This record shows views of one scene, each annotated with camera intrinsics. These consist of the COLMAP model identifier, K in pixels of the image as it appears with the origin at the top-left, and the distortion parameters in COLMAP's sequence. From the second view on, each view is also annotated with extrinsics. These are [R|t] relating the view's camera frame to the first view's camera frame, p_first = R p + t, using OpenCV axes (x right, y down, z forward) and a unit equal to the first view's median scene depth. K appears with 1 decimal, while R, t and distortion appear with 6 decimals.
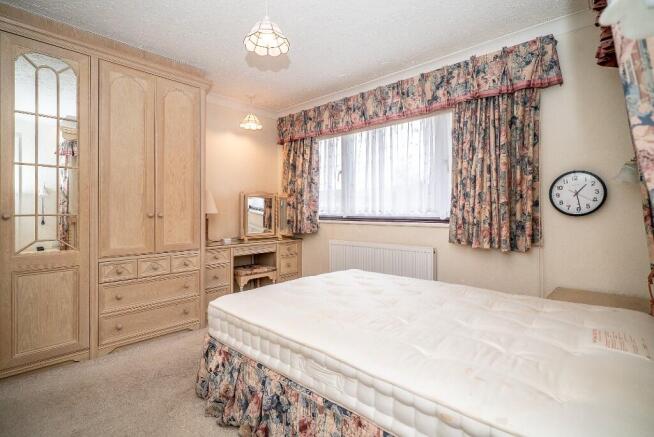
lens RADIAL K [[315.9, 0, 327.3], [0, 315.9, 209.4], [0, 0, 1]] dist [0.001295, 0.000199]
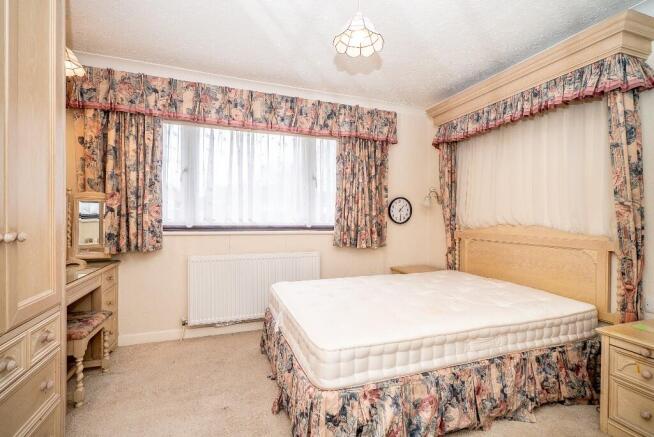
lens RADIAL K [[313.8, 0, 327.0], [0, 313.8, 218.5], [0, 0, 1]] dist [0.000226, -0.000032]
pose [[0.455473, -0.002122, 0.890247, -0.723894], [-0.014960, 0.999838, 0.010037, -0.014618], [-0.890124, -0.017890, 0.455367, 0.463884]]
